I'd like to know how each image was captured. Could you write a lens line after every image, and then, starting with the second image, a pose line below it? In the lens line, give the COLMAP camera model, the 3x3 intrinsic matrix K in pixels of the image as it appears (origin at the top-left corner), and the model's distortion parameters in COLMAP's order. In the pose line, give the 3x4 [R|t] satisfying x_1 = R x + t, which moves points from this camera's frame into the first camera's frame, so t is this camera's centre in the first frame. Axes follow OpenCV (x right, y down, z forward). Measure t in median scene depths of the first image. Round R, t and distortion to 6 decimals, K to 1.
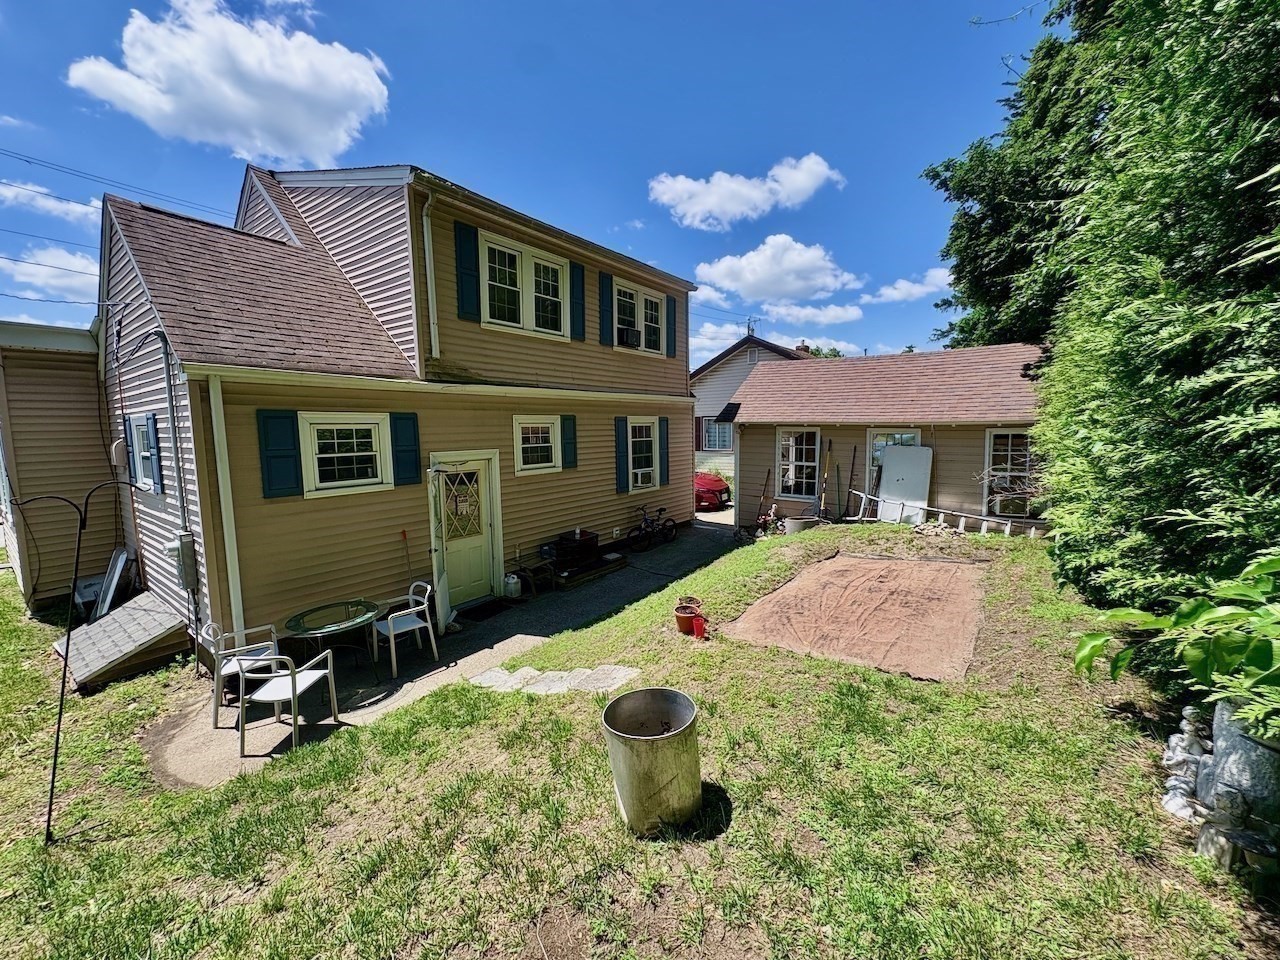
lens RADIAL K [[509.2, 0, 631.8], [0, 509.2, 480.3], [0, 0, 1]] dist [-0.001999, 0.000753]
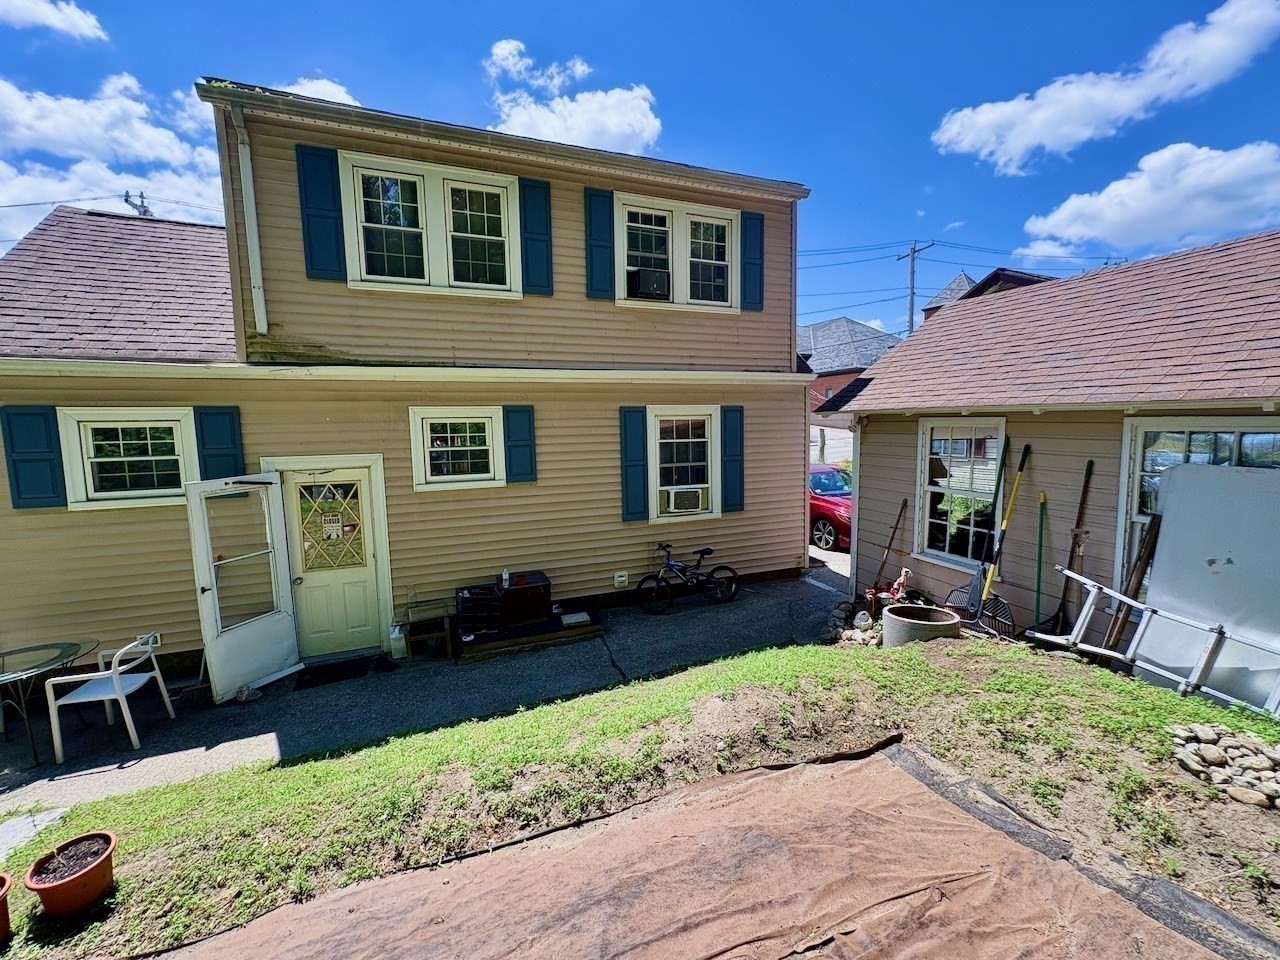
lens RADIAL K [[509.2, 0, 648.0], [0, 509.2, 475.5], [0, 0, 1]] dist [-0.001999, 0.000753]
pose [[0.850536, 0.054774, -0.523057, 0.398461], [-0.050771, 0.998468, 0.021999, -0.058155], [0.523461, 0.007845, 0.852014, 0.512013]]
